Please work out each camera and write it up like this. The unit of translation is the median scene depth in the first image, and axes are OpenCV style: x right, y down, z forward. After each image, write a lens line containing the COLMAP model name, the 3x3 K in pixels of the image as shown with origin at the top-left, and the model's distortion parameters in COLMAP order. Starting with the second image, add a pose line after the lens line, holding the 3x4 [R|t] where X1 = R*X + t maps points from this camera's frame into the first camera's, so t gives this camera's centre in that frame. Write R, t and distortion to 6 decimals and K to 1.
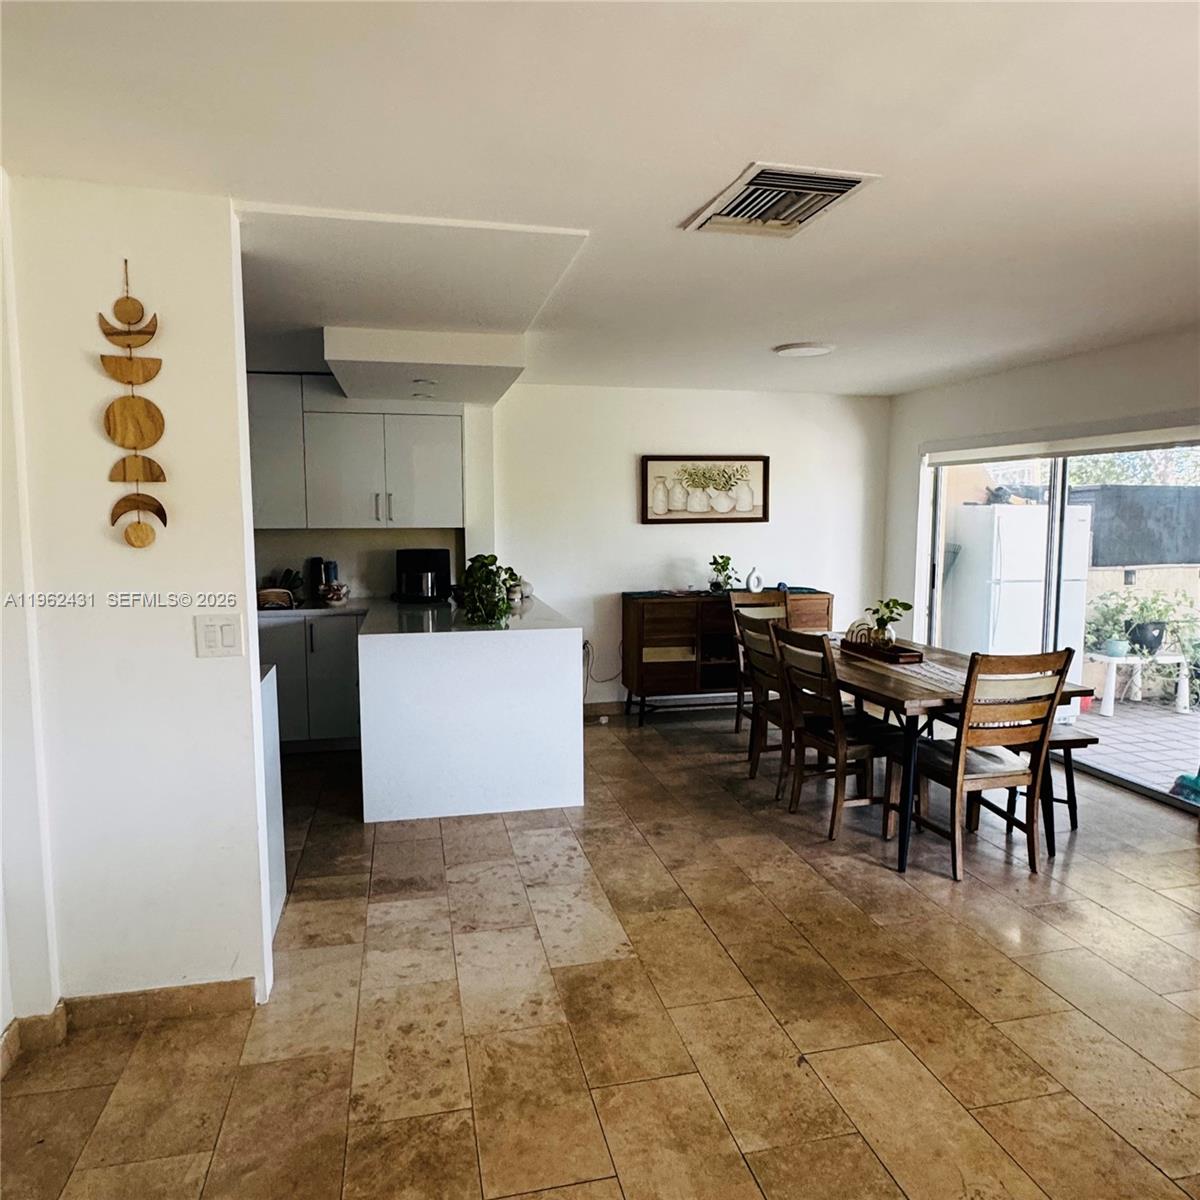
lens RADIAL K [[849.8, 0, 601.8], [0, 849.8, 596.6], [0, 0, 1]] dist [-0.012670, -0.005137]
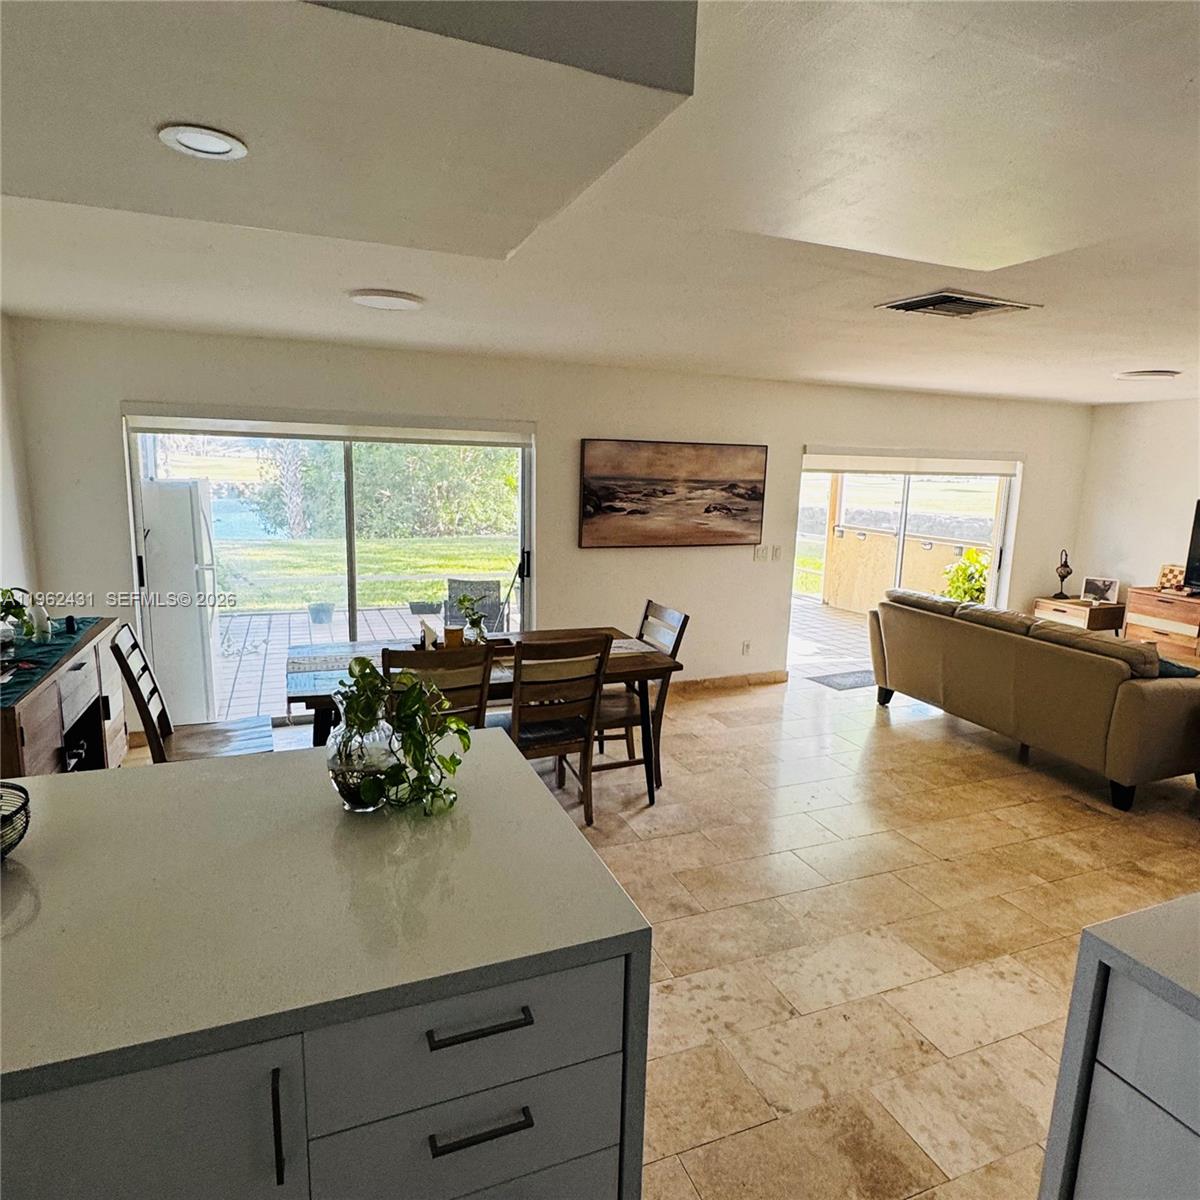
lens RADIAL K [[760.8, 0, 601.6], [0, 760.8, 602.3], [0, 0, 1]] dist [-0.009289, -0.008159]
pose [[-0.148260, -0.172609, 0.973769, -0.738245], [0.091005, 0.978091, 0.187231, -0.193552], [-0.984752, 0.116376, -0.129304, 1.334105]]
